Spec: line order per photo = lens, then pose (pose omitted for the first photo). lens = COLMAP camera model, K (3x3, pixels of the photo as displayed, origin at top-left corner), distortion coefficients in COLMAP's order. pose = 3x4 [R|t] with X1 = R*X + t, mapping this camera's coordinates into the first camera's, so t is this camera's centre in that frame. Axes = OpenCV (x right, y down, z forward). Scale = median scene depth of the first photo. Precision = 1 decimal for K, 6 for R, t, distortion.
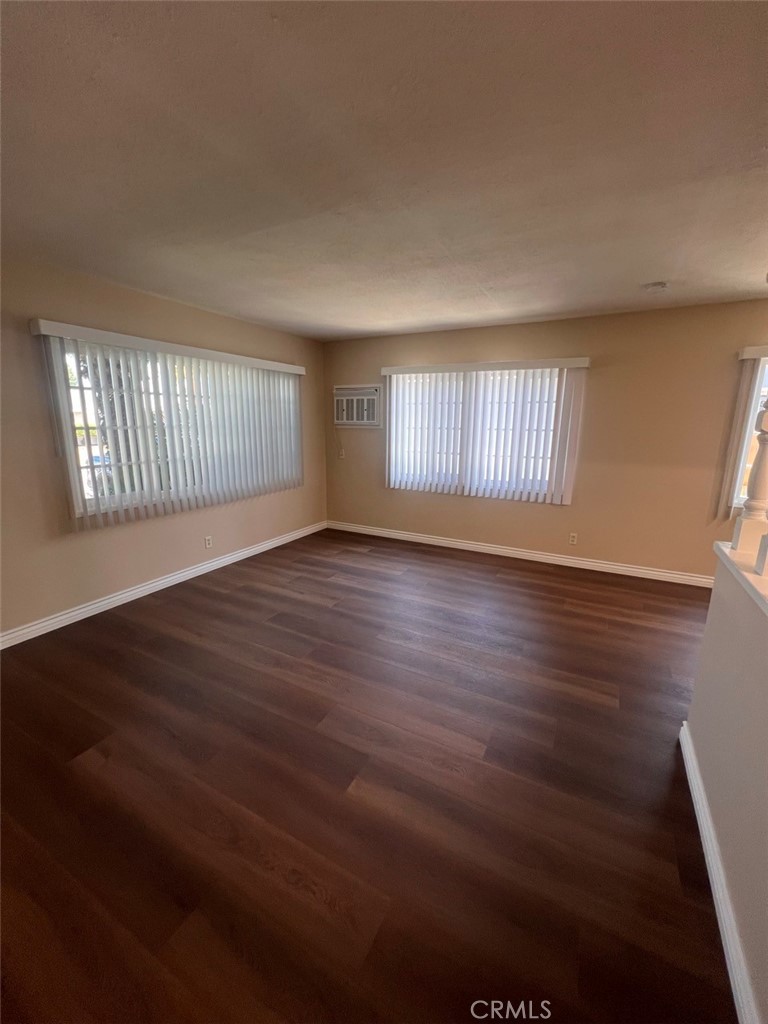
lens RADIAL K [[409.1, 0, 385.3], [0, 409.1, 510.0], [0, 0, 1]] dist [-0.001428, 0.000097]
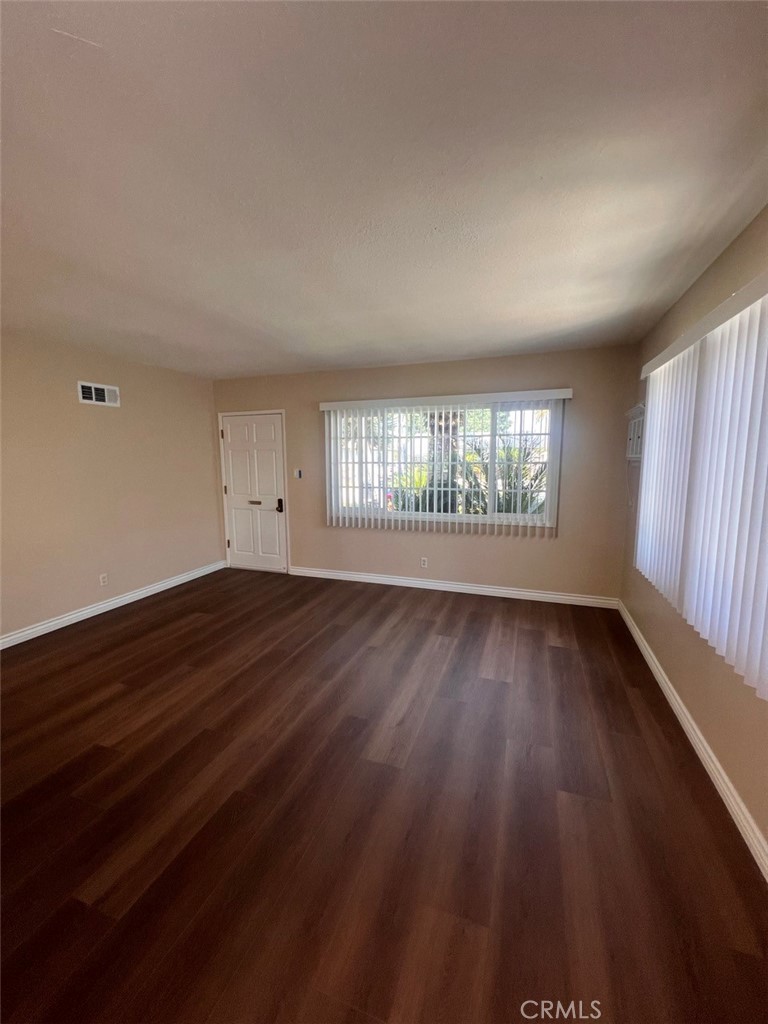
lens RADIAL K [[409.1, 0, 385.3], [0, 409.1, 510.0], [0, 0, 1]] dist [-0.001428, 0.000097]
pose [[0.140459, 0.116196, -0.983245, 0.617188], [-0.204627, 0.975055, 0.085996, -0.132398], [0.968710, 0.189120, 0.160732, 0.647644]]
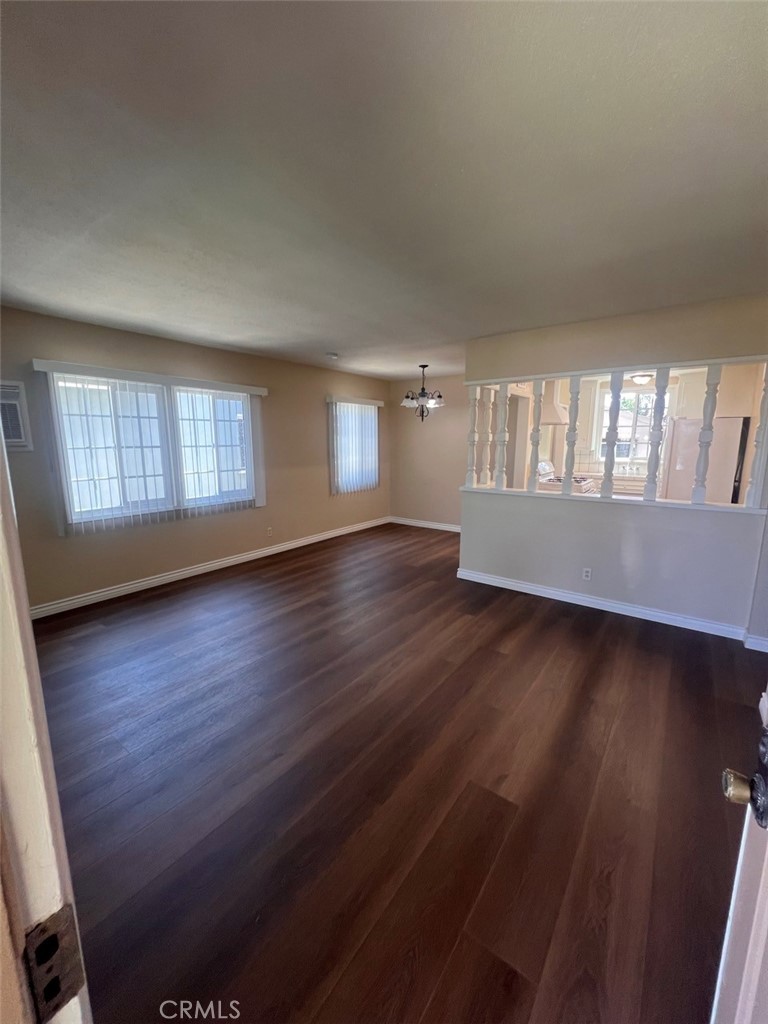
lens RADIAL K [[409.1, 0, 385.3], [0, 409.1, 510.0], [0, 0, 1]] dist [-0.001428, 0.000097]
pose [[0.147255, -0.177118, 0.973111, -0.683400], [0.214327, 0.966175, 0.143423, -0.096600], [-0.965598, 0.187444, 0.180235, 0.426725]]
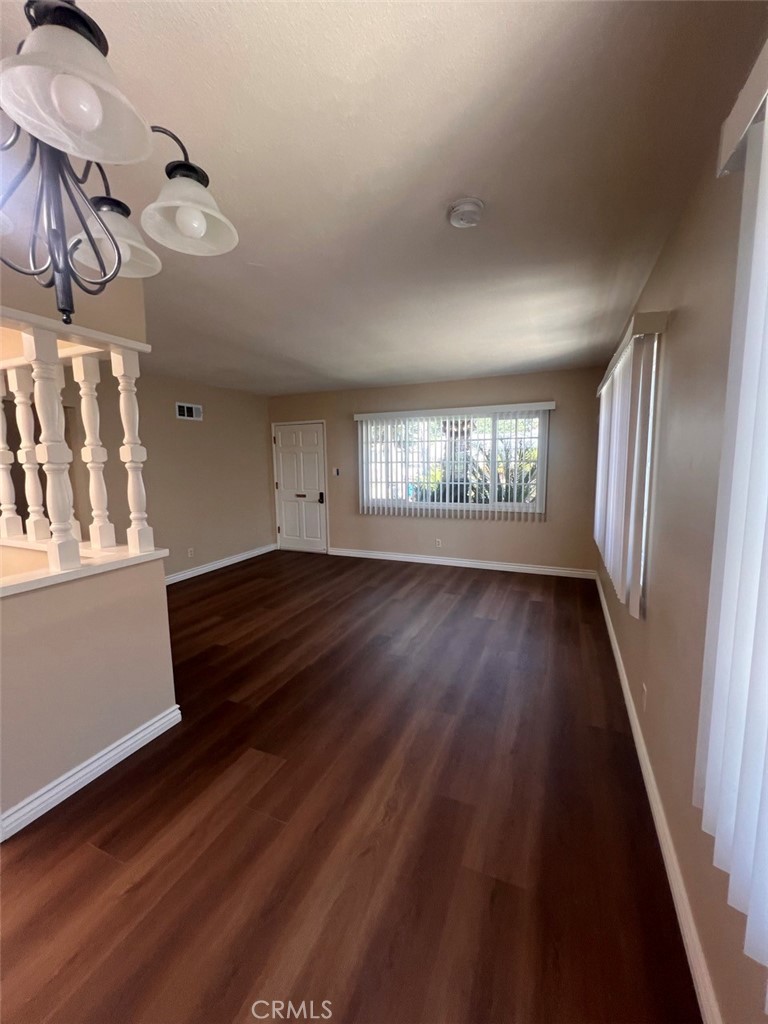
lens RADIAL K [[409.1, 0, 385.3], [0, 409.1, 510.0], [0, 0, 1]] dist [-0.001428, 0.000097]
pose [[0.075058, 0.111206, -0.990959, 0.870896], [-0.199438, 0.975358, 0.094350, -0.121066], [0.977032, 0.190553, 0.095387, 0.631804]]
